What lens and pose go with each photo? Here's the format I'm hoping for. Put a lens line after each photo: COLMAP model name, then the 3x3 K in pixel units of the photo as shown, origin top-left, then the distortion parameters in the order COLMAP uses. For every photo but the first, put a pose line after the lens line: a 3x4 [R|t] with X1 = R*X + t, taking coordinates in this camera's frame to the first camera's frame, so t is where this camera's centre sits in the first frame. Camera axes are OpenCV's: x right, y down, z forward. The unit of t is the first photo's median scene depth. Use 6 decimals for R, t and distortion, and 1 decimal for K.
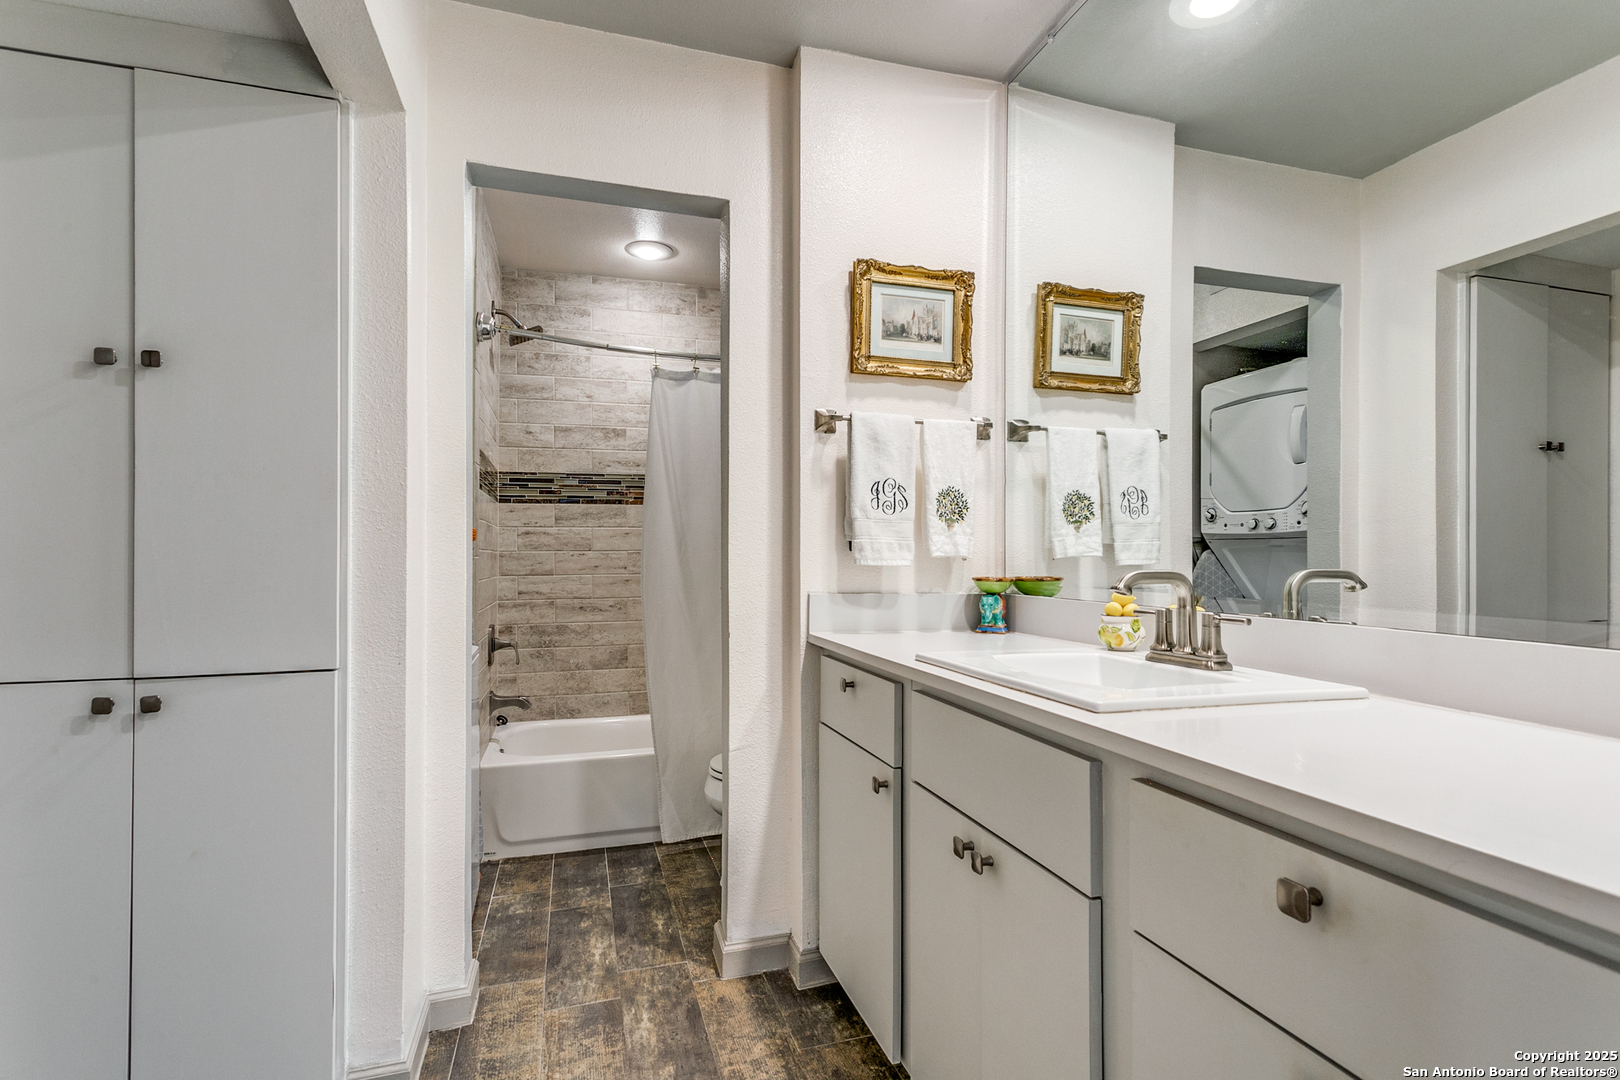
lens RADIAL K [[776.7, 0, 811.1], [0, 776.7, 544.3], [0, 0, 1]] dist [0.016785, 0.000155]
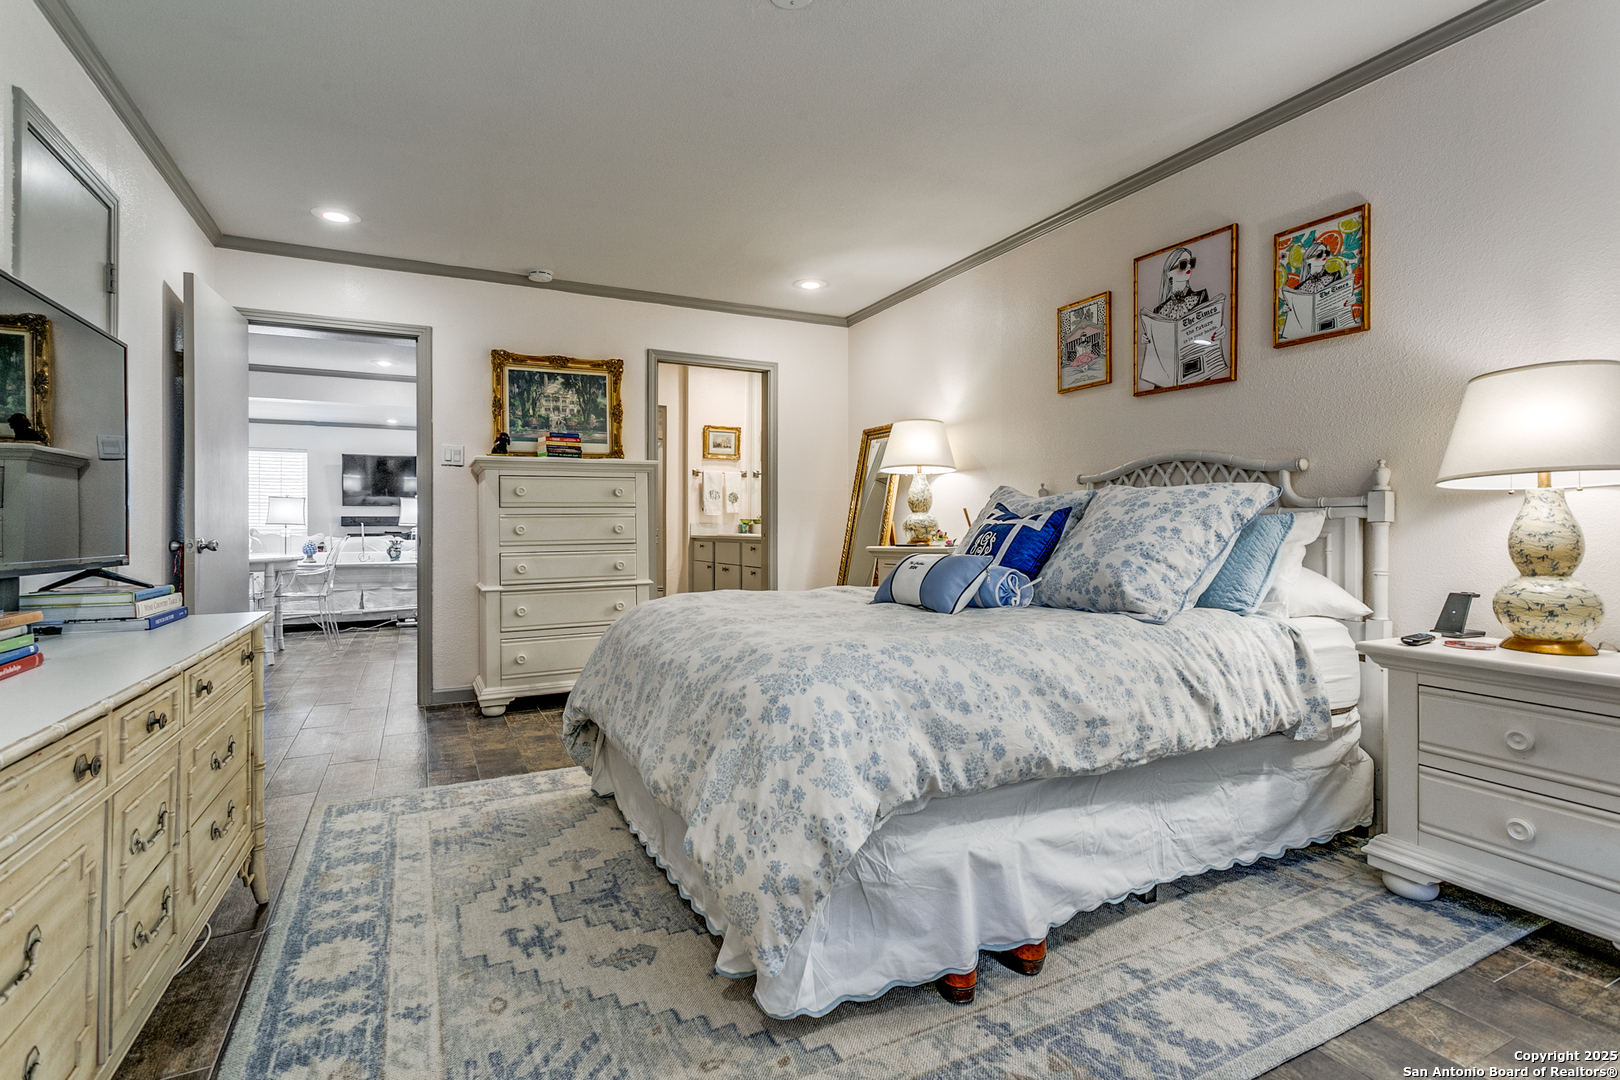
lens RADIAL K [[776.7, 0, 812.6], [0, 776.7, 534.5], [0, 0, 1]] dist [0.016785, 0.000155]
pose [[0.987444, -0.000536, 0.157969, -0.013089], [-0.000150, 0.999991, 0.004331, 0.095491], [-0.157970, -0.004301, 0.987435, -2.389508]]
